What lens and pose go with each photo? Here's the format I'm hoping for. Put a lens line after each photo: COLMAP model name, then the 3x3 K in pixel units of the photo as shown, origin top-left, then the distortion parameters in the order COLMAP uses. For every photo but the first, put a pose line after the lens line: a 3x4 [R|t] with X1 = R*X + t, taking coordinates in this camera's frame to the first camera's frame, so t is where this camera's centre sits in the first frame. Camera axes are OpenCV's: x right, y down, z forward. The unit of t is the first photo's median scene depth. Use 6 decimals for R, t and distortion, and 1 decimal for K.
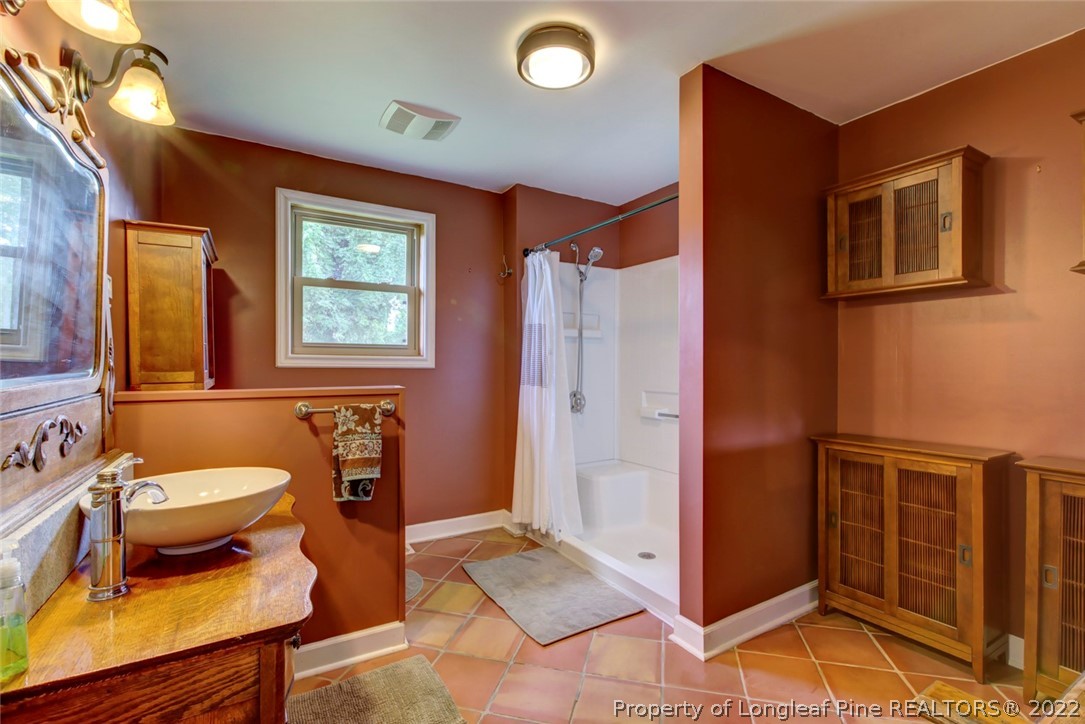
lens RADIAL K [[489.1, 0, 541.3], [0, 489.1, 359.9], [0, 0, 1]] dist [-0.005445, 0.000876]
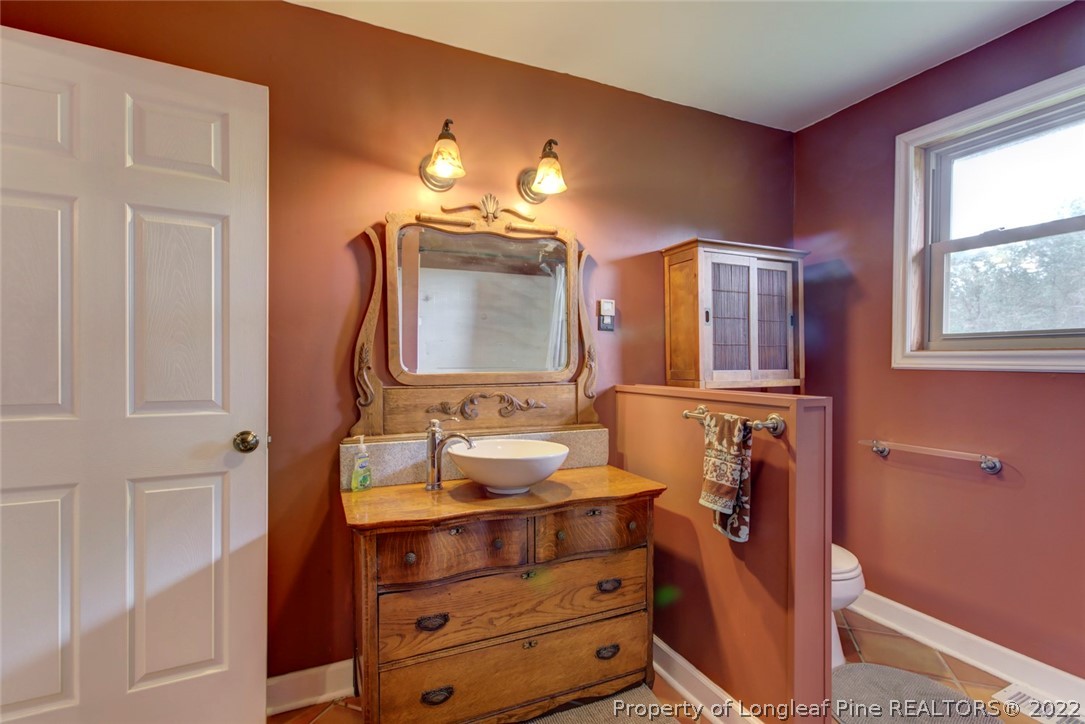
lens RADIAL K [[489.1, 0, 538.2], [0, 489.1, 369.5], [0, 0, 1]] dist [-0.005445, 0.000876]
pose [[-0.102771, 0.009044, -0.994664, 0.439355], [0.004145, 0.999954, 0.008664, 0.011420], [0.994696, -0.003233, -0.102803, 0.781891]]
